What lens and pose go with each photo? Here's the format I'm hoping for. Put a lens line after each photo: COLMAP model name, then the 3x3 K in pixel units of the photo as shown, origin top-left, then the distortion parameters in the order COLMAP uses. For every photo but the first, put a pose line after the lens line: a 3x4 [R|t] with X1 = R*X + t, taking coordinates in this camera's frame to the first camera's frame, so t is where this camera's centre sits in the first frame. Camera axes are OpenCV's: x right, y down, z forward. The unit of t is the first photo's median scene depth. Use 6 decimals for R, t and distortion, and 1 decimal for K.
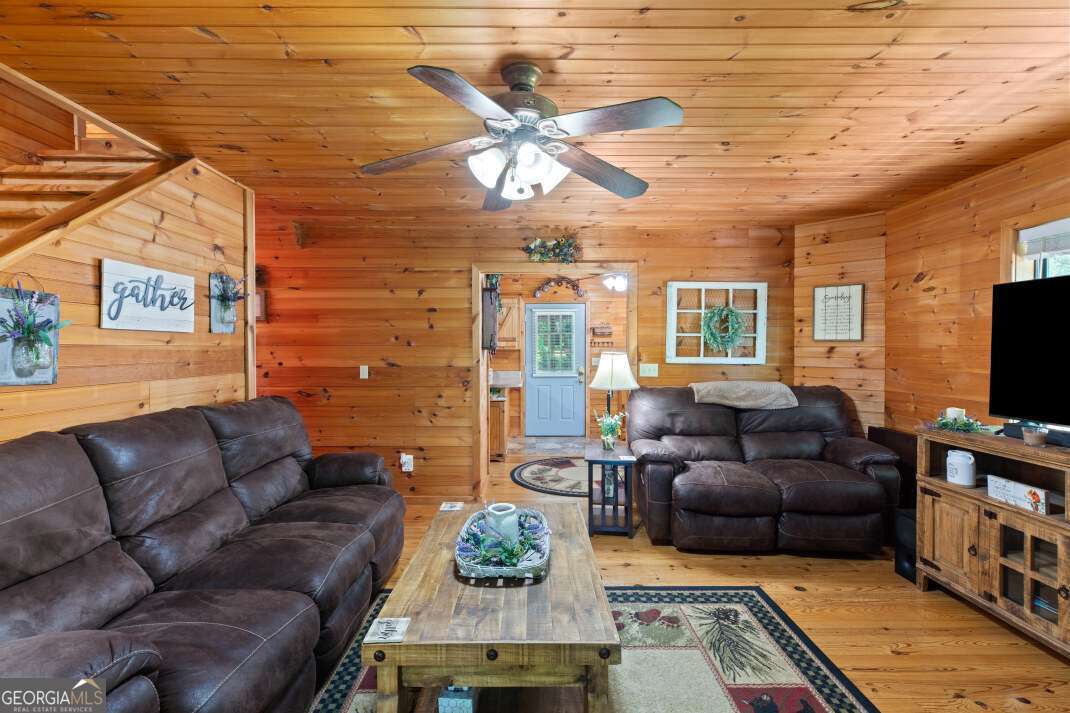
lens RADIAL K [[476.9, 0, 525.2], [0, 476.9, 359.7], [0, 0, 1]] dist [0.002283, 0.000119]
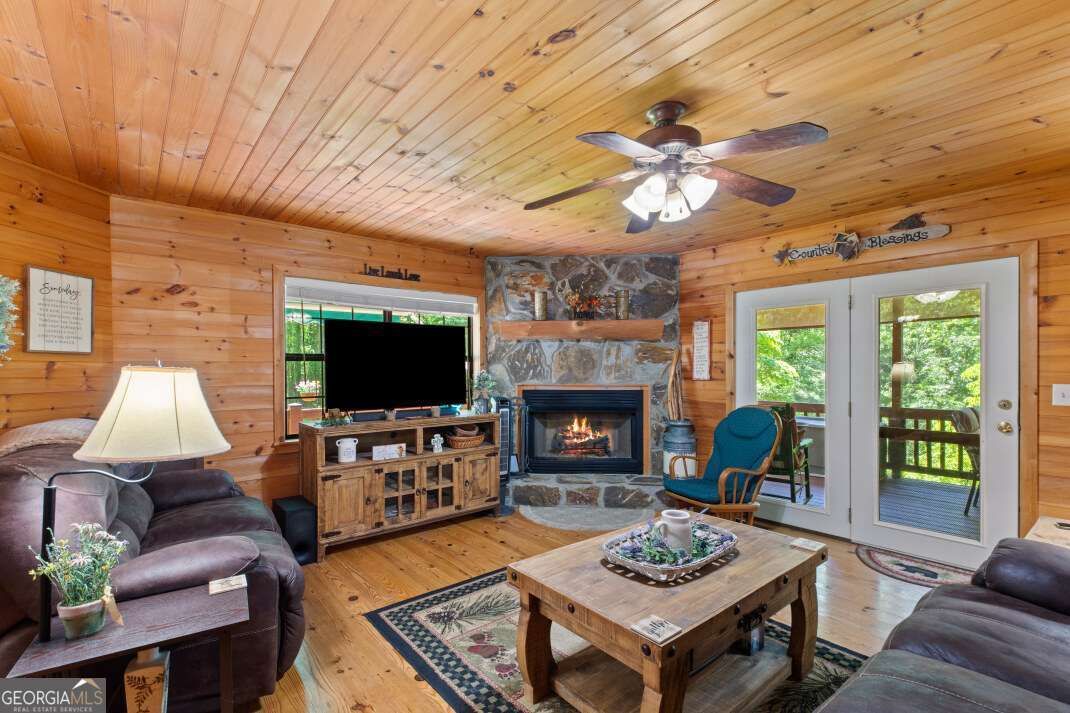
lens RADIAL K [[482.7, 0, 537.5], [0, 482.7, 373.7], [0, 0, 1]] dist [0.001223, 0.000114]
pose [[-0.649535, -0.003763, 0.760322, -0.483436], [0.025476, 0.999319, 0.026710, -0.016894], [-0.759904, 0.036720, -0.648997, 1.422681]]
